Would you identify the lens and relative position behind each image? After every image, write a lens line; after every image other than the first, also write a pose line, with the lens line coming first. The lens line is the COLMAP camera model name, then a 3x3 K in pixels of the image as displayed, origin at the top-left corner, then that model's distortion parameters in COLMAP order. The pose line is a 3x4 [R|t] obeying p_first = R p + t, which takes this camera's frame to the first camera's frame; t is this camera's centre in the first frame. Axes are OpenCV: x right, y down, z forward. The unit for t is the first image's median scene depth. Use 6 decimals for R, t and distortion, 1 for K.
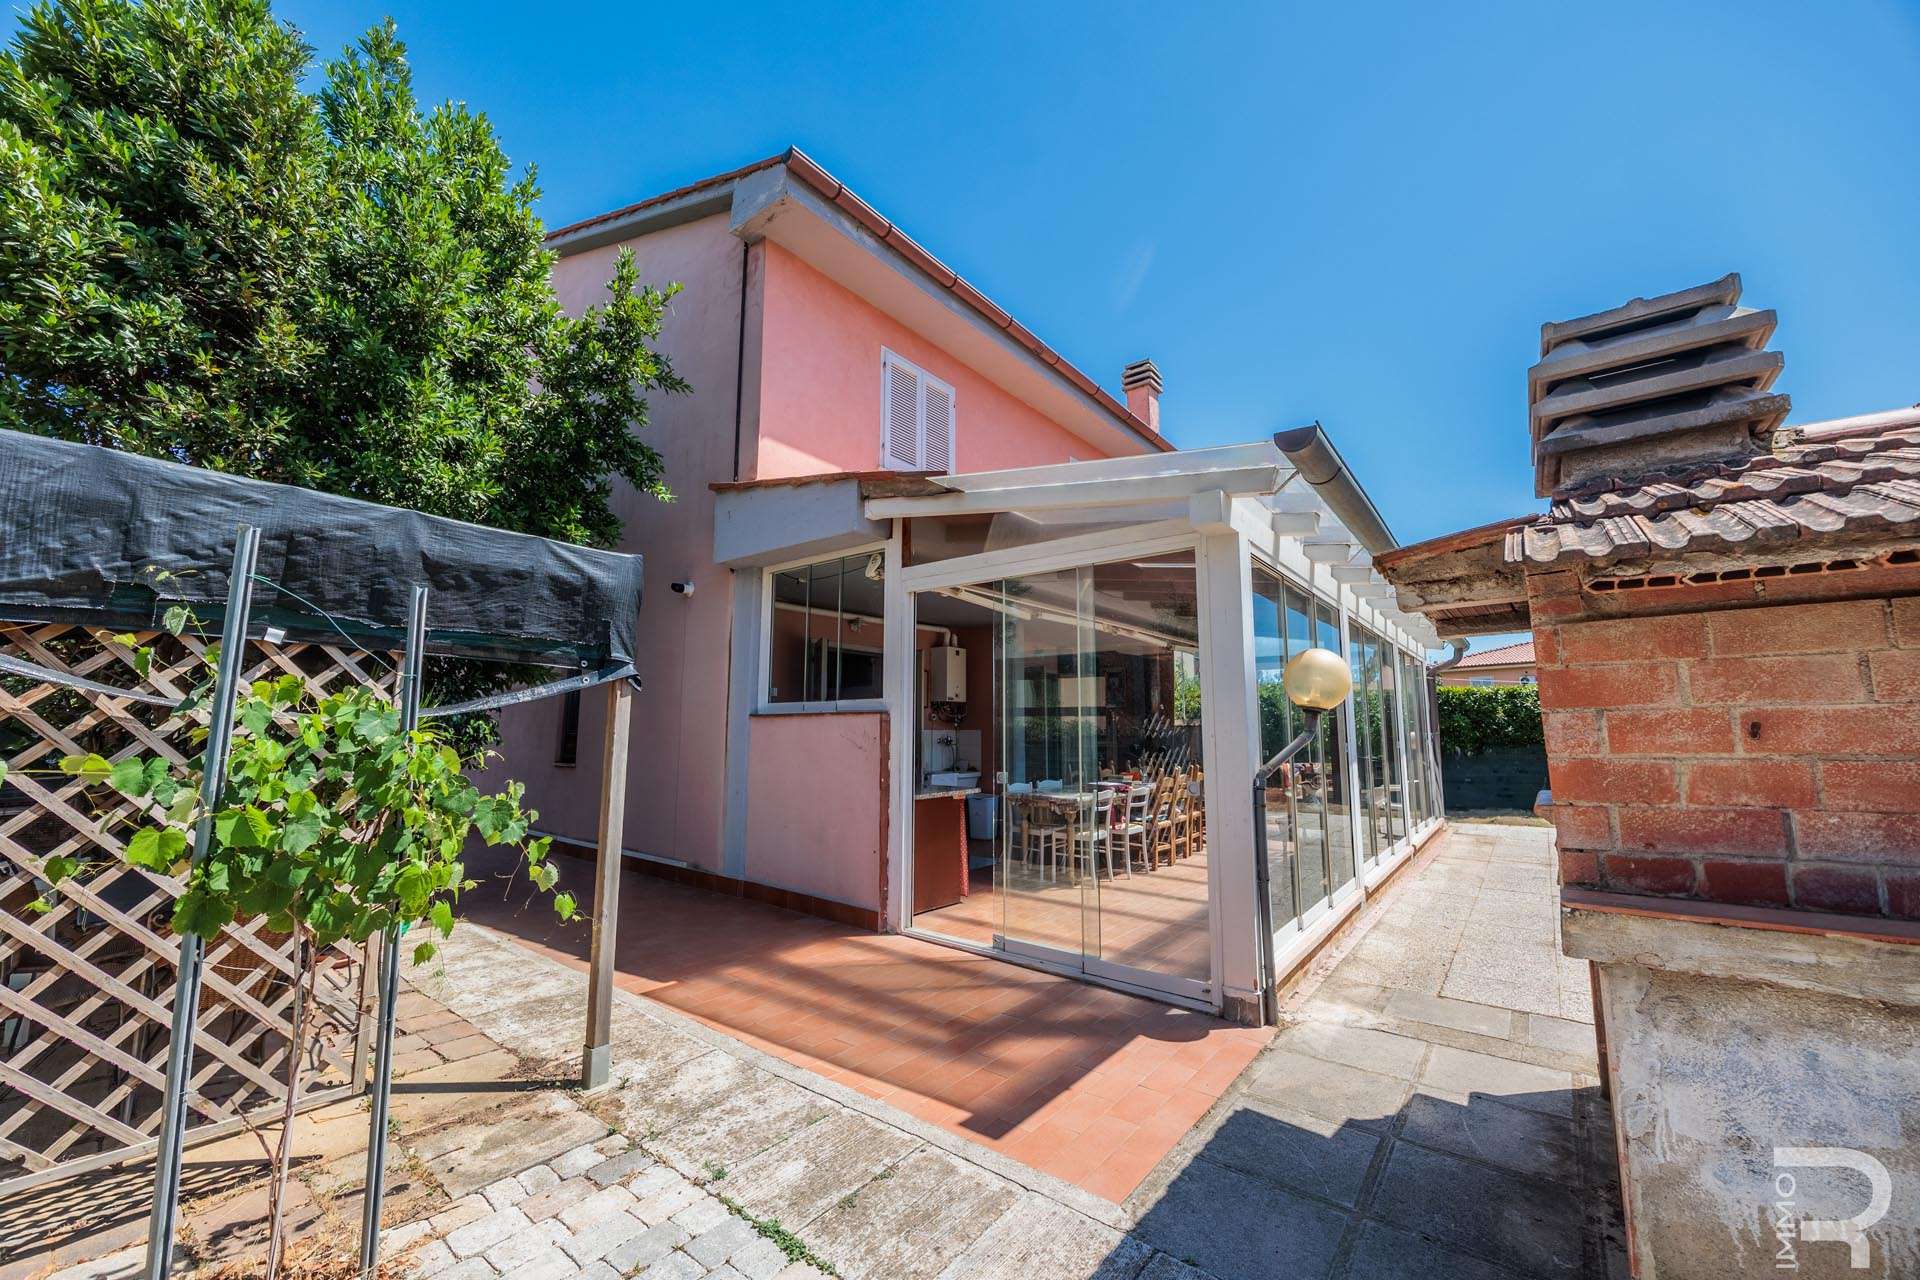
lens RADIAL K [[737.0, 0, 949.9], [0, 737.0, 641.2], [0, 0, 1]] dist [-0.001313, 0.000266]
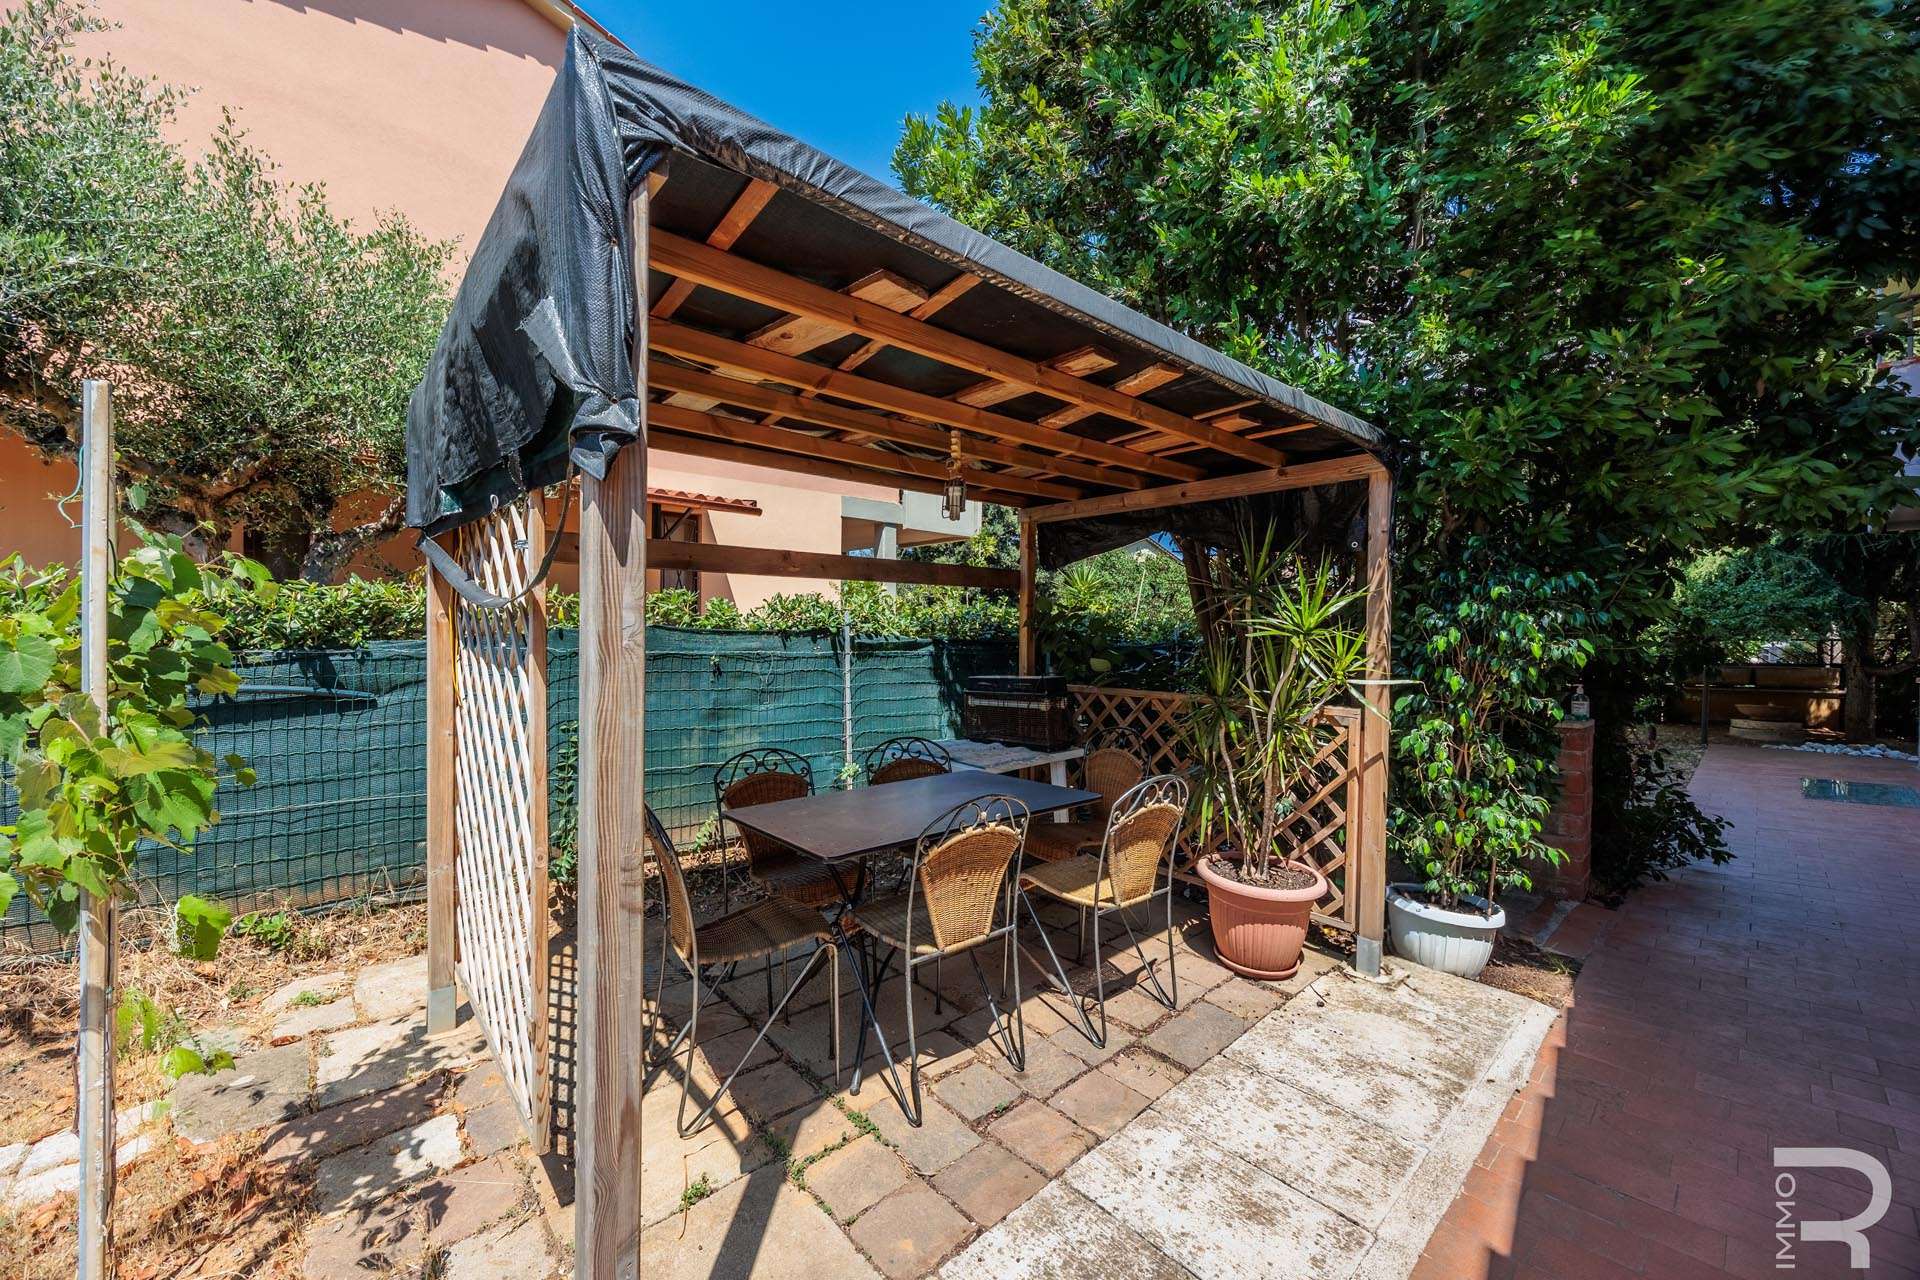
lens RADIAL K [[737.0, 0, 949.9], [0, 737.0, 641.2], [0, 0, 1]] dist [-0.001313, 0.000266]
pose [[-0.164672, 0.004839, -0.986336, -0.132557], [0.113147, 0.993479, -0.014016, 0.132342], [0.979837, -0.113909, -0.164146, 1.025015]]
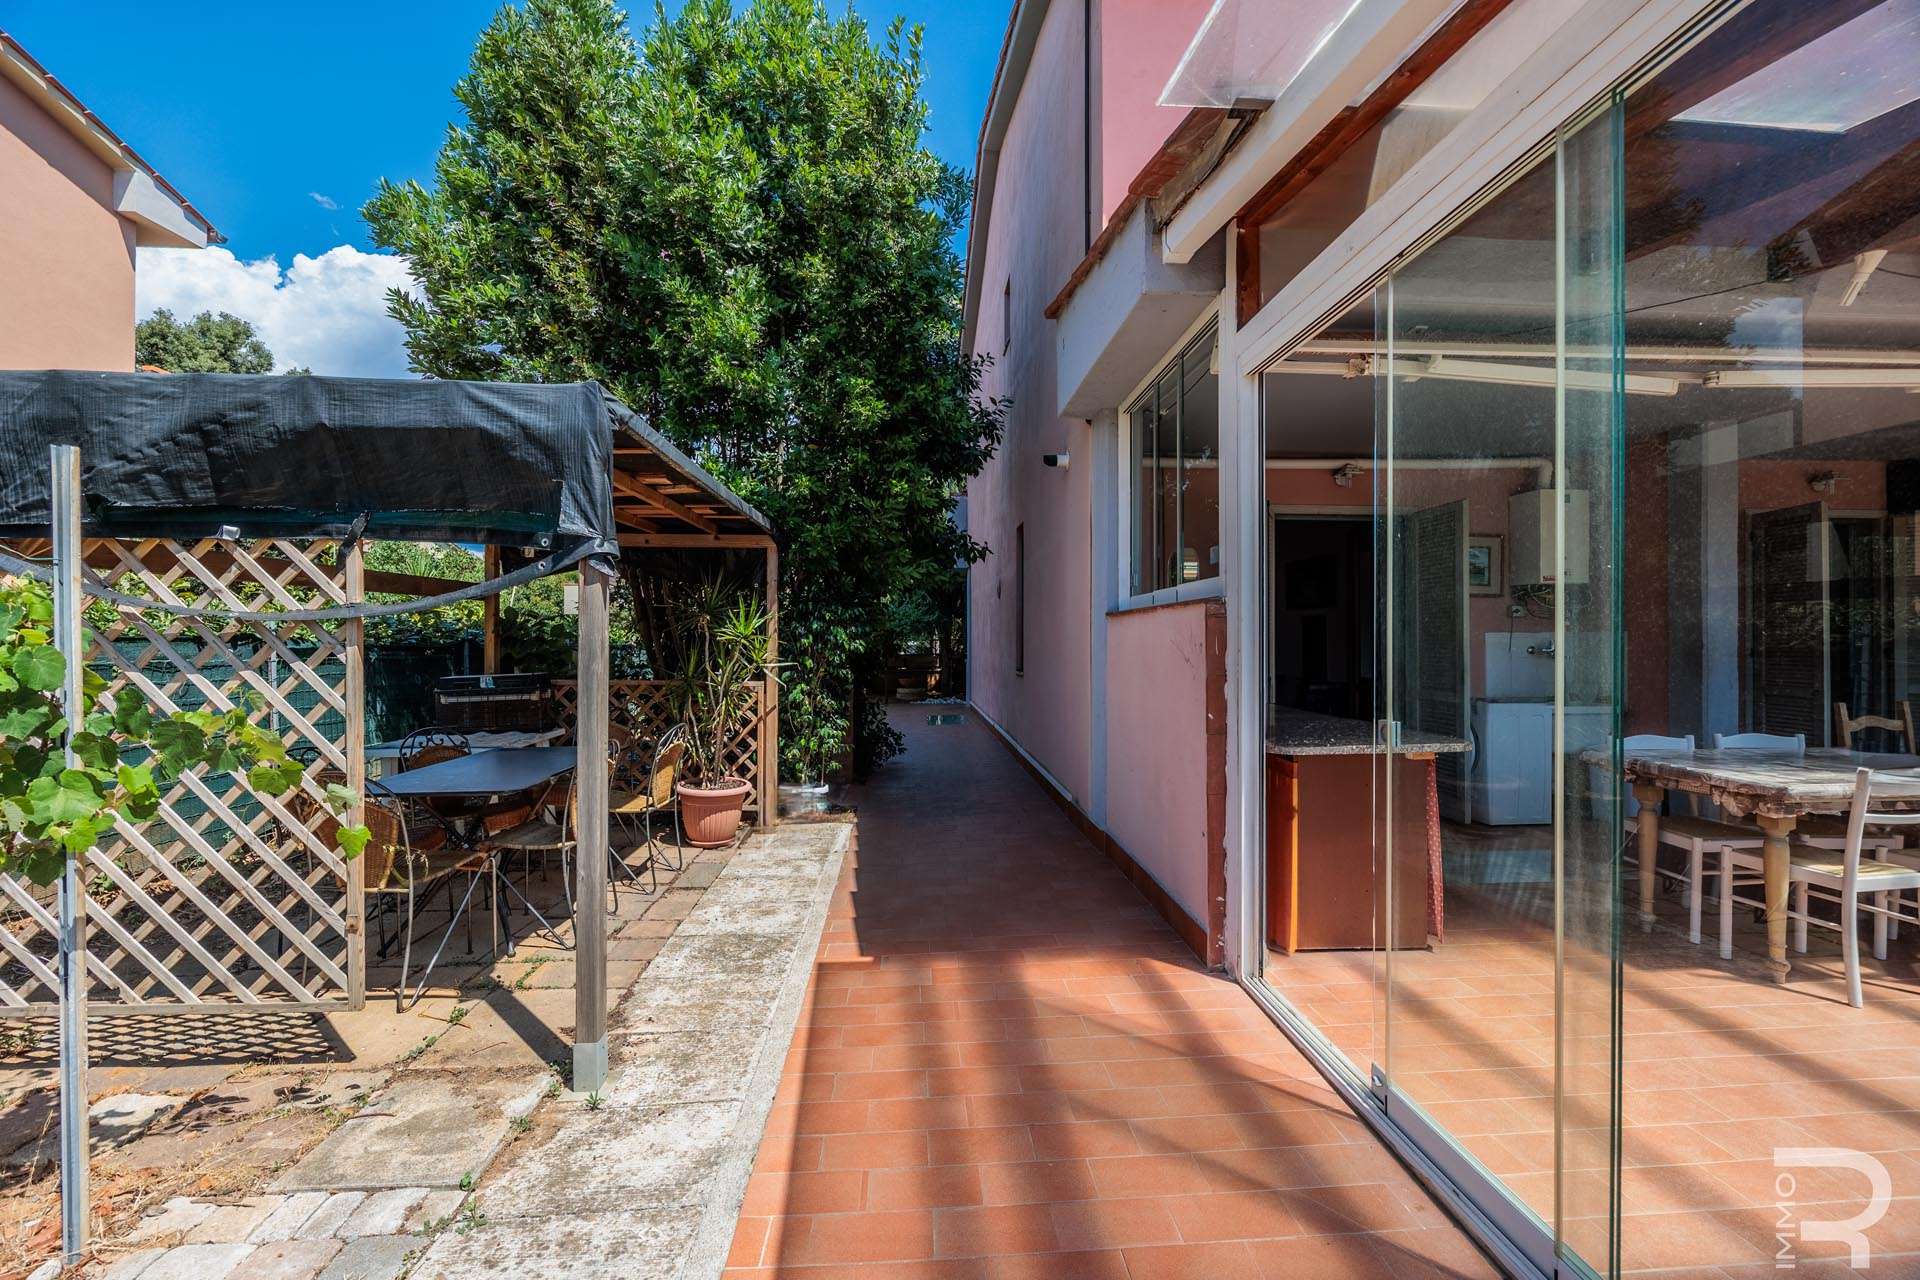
lens RADIAL K [[730.5, 0, 957.6], [0, 730.5, 637.5], [0, 0, 1]] dist [-0.002346, -0.000131]
pose [[0.674830, -0.007128, -0.737938, 0.278758], [0.093719, 0.992685, 0.076116, 0.091274], [0.731998, -0.120524, 0.670562, 0.666912]]
